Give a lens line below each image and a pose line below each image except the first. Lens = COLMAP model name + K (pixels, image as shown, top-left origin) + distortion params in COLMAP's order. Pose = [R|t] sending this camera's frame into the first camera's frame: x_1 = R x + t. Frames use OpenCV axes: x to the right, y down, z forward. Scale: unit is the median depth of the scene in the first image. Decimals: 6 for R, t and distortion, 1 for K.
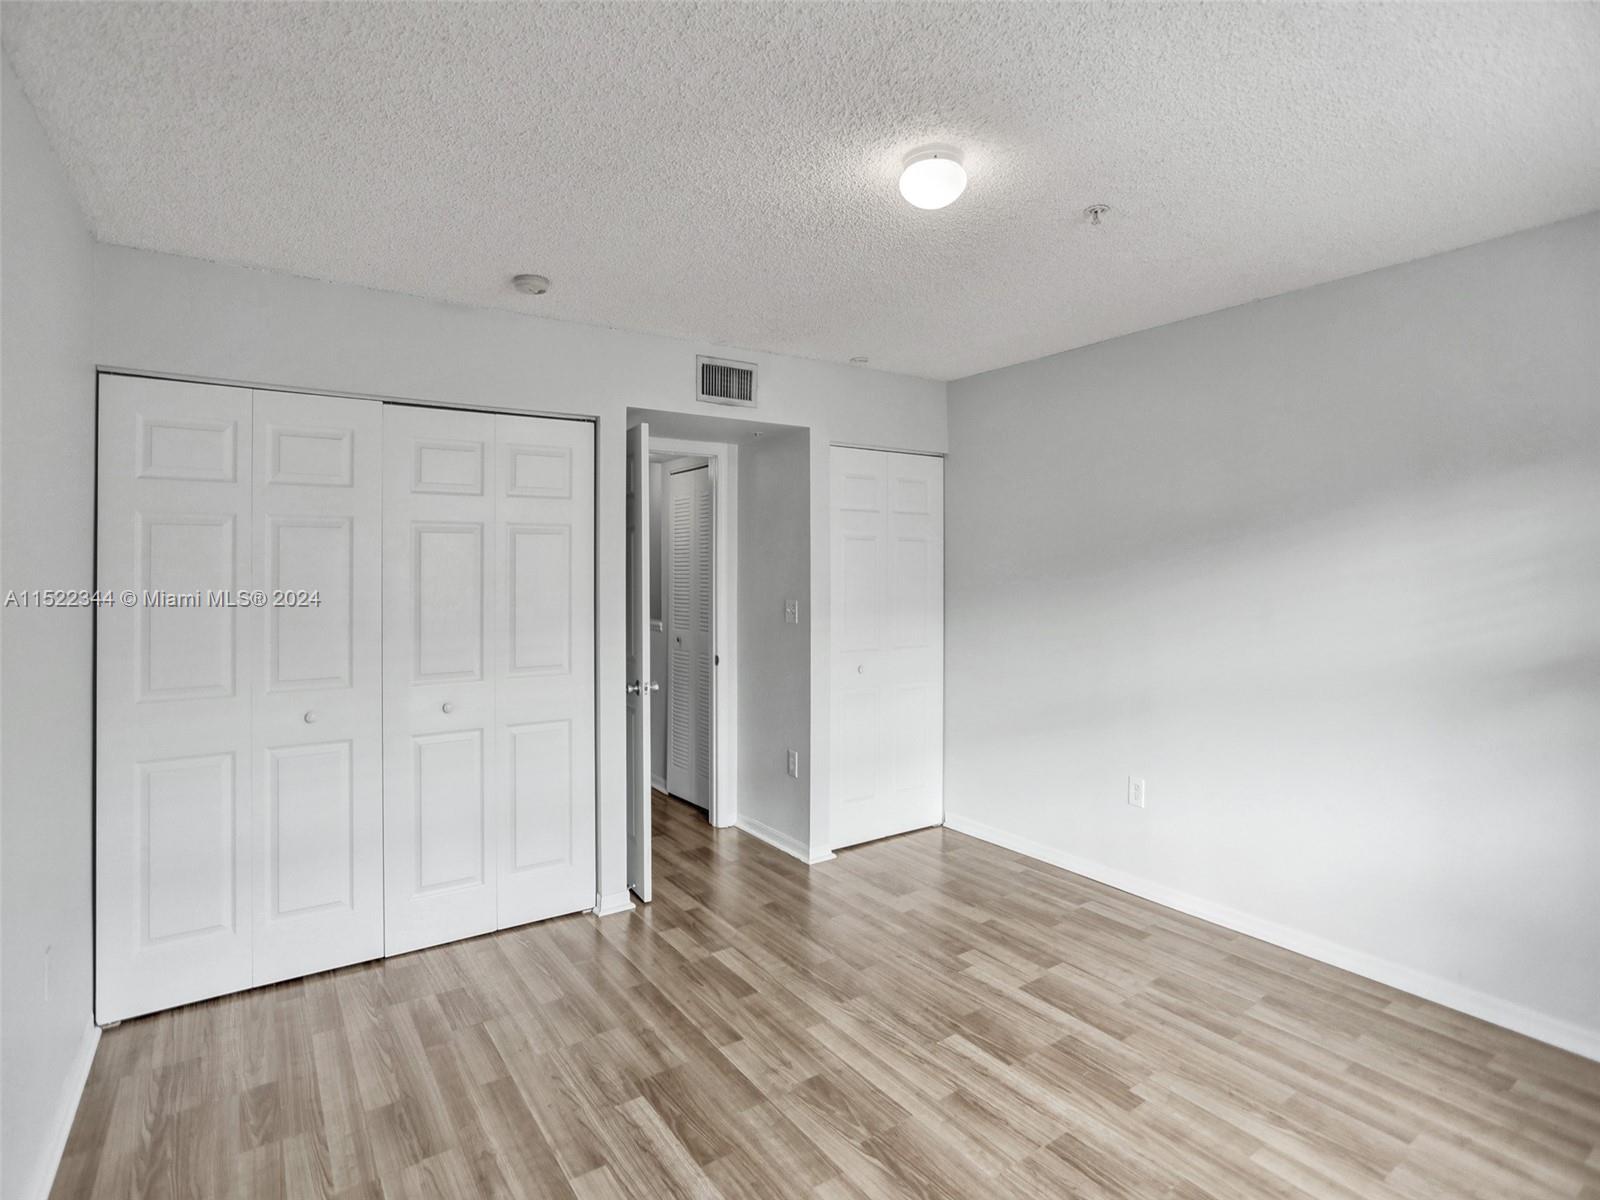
lens RADIAL K [[806.6, 0, 791.8], [0, 806.6, 583.9], [0, 0, 1]] dist [-0.061437, 0.027508]
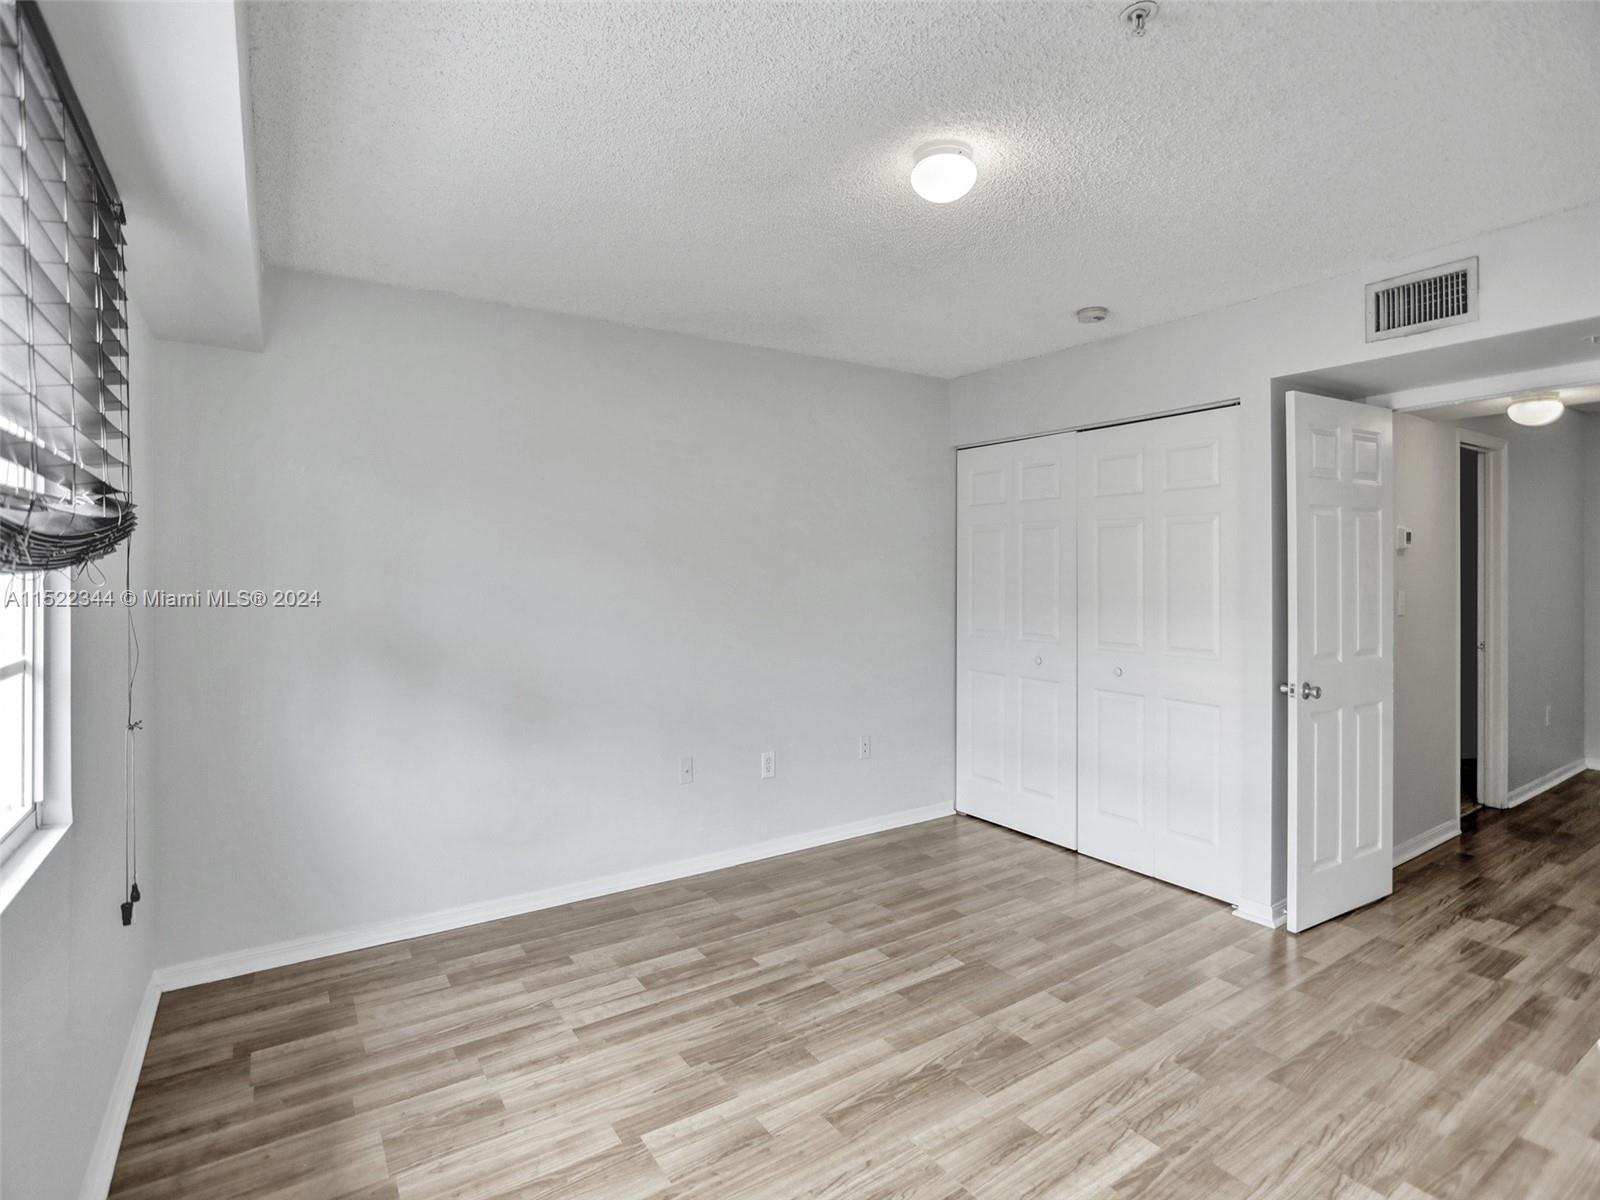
lens RADIAL K [[809.2, 0, 797.2], [0, 809.2, 570.0], [0, 0, 1]] dist [-0.050580, 0.023881]
pose [[-0.012311, 0.004537, -0.999914, 1.051188], [-0.016333, 0.999855, 0.004738, 0.005754], [0.999791, 0.016390, -0.012235, 0.691338]]
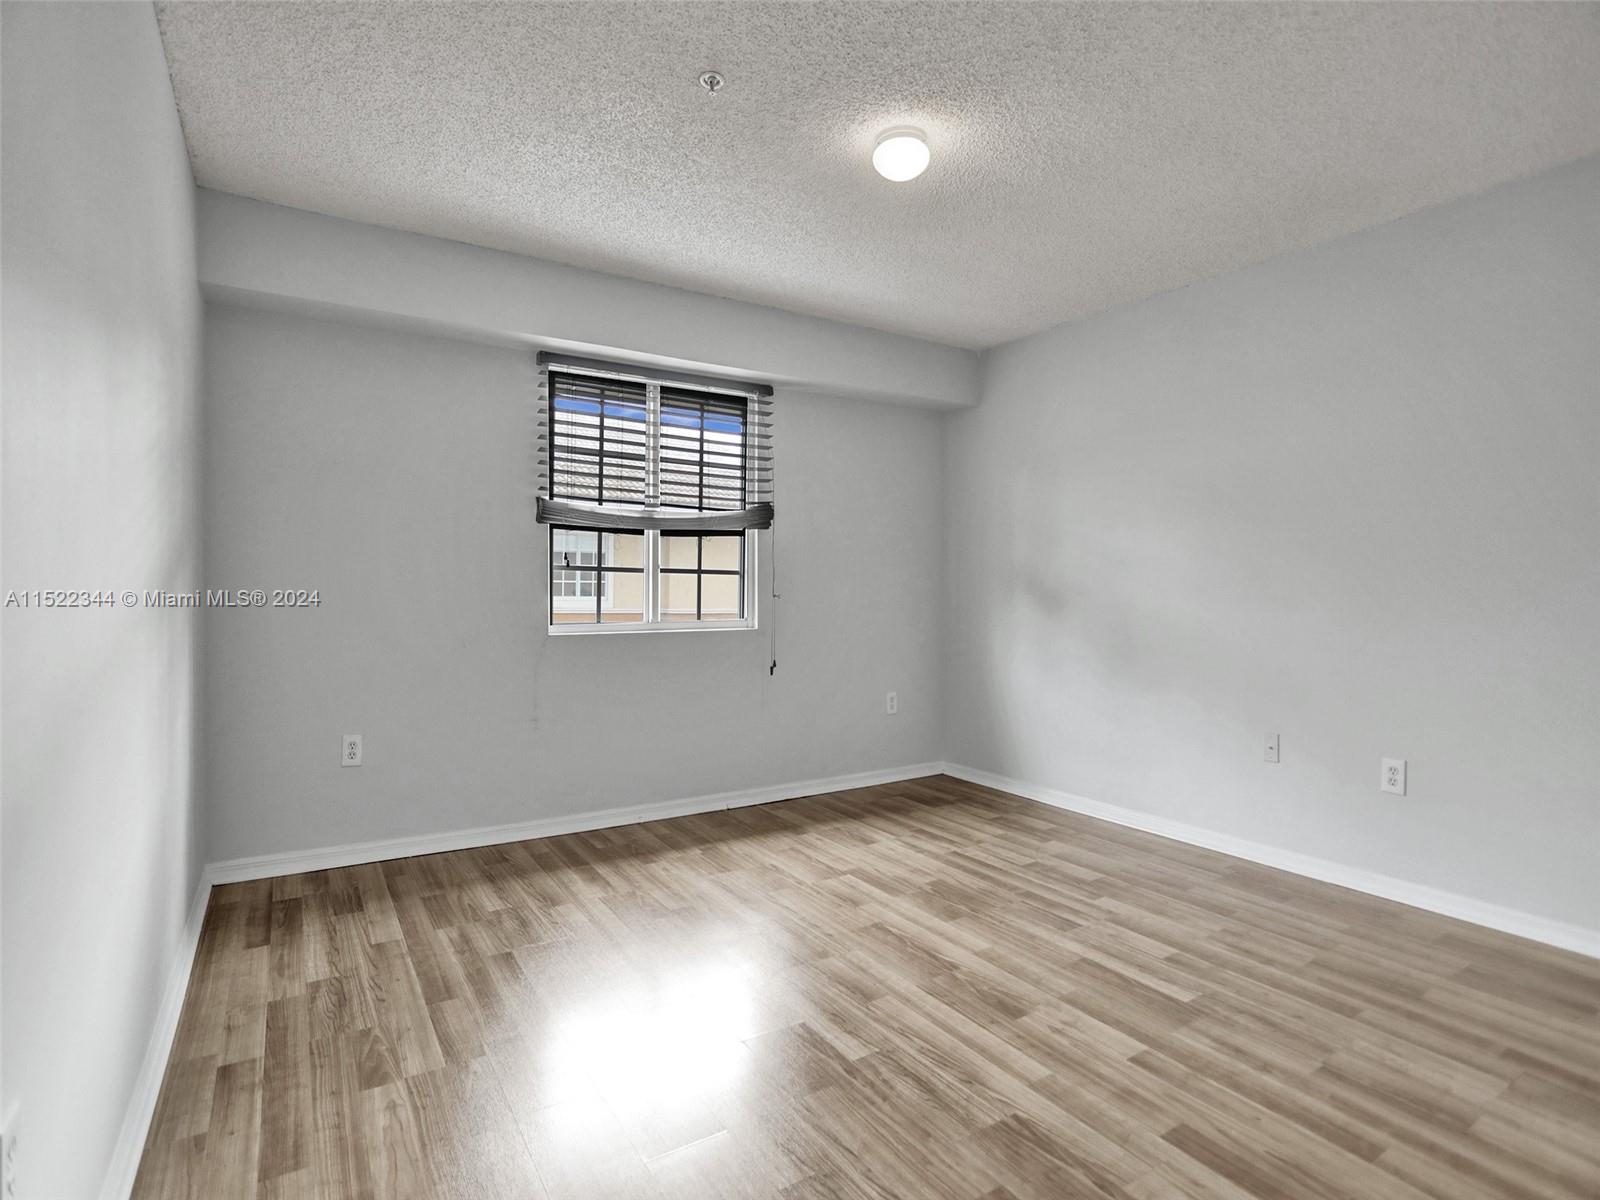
lens RADIAL K [[816.2, 0, 795.7], [0, 816.2, 593.2], [0, 0, 1]] dist [-0.058731, 0.025015]
pose [[-0.999391, 0.000329, 0.034899, 0.251589], [0.001255, 0.999648, 0.026504, 0.102150], [-0.034878, 0.026532, -0.999039, 1.893965]]
